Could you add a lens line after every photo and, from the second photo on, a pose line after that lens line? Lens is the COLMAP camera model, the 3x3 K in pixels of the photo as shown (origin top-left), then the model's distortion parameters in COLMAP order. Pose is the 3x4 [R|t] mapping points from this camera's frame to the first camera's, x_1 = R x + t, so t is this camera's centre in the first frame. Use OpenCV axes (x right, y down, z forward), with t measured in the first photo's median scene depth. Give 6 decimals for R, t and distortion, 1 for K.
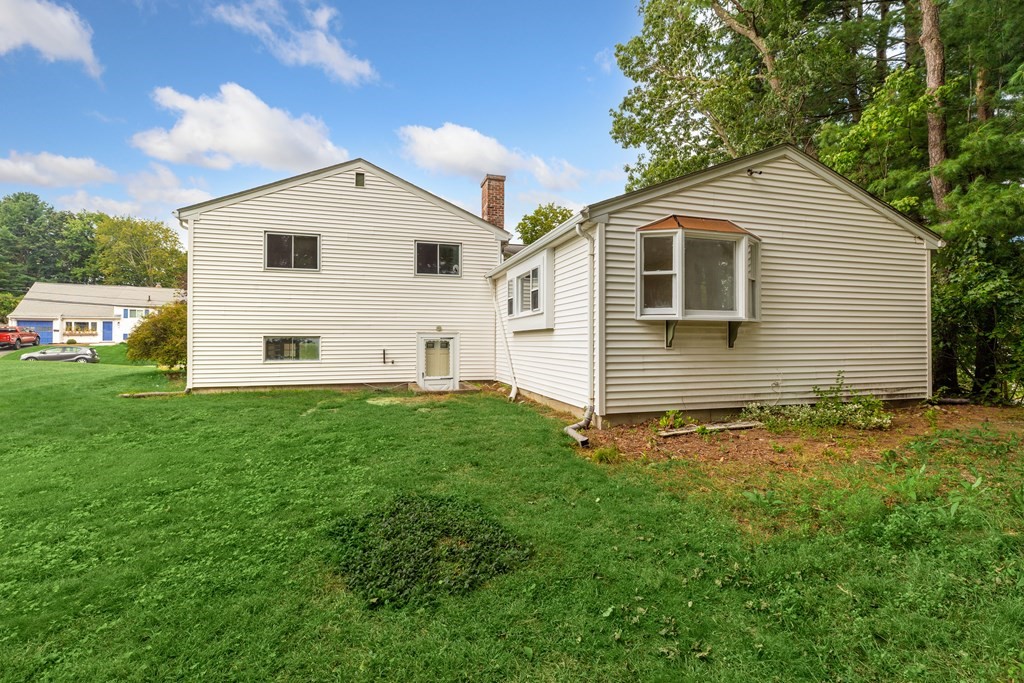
lens RADIAL K [[460.6, 0, 512.0], [0, 460.6, 341.5], [0, 0, 1]] dist [-0.014994, 0.015422]
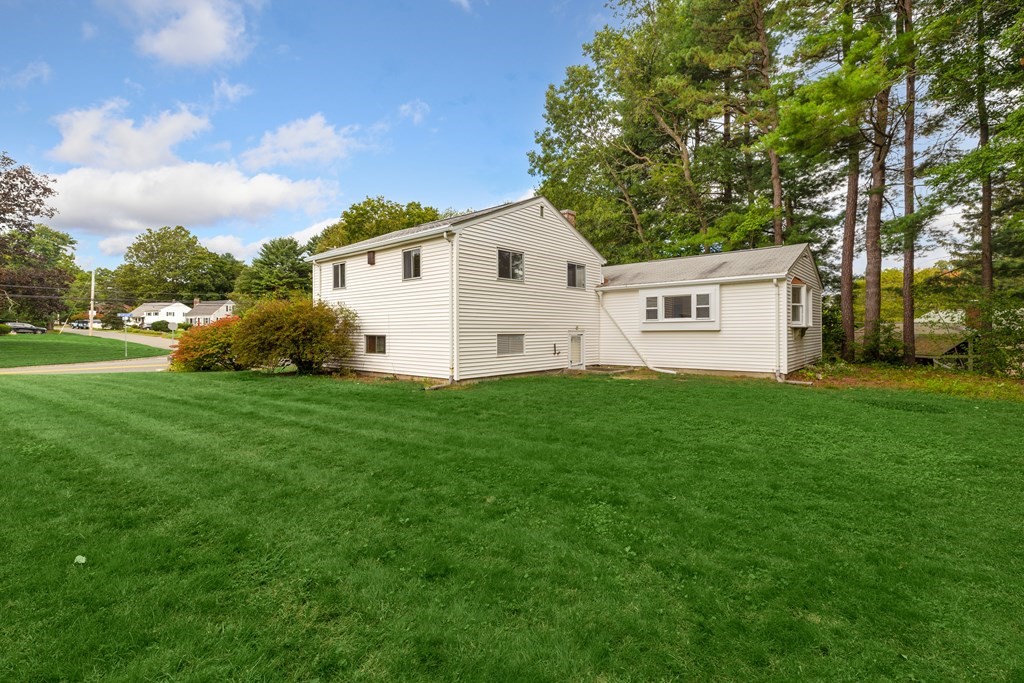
lens RADIAL K [[460.6, 0, 512.0], [0, 460.6, 341.5], [0, 0, 1]] dist [-0.014994, 0.015422]
pose [[0.849128, -0.014614, 0.527985, -1.112543], [0.004014, 0.999767, 0.021216, -0.018116], [-0.528172, -0.015896, 0.848989, -0.049837]]
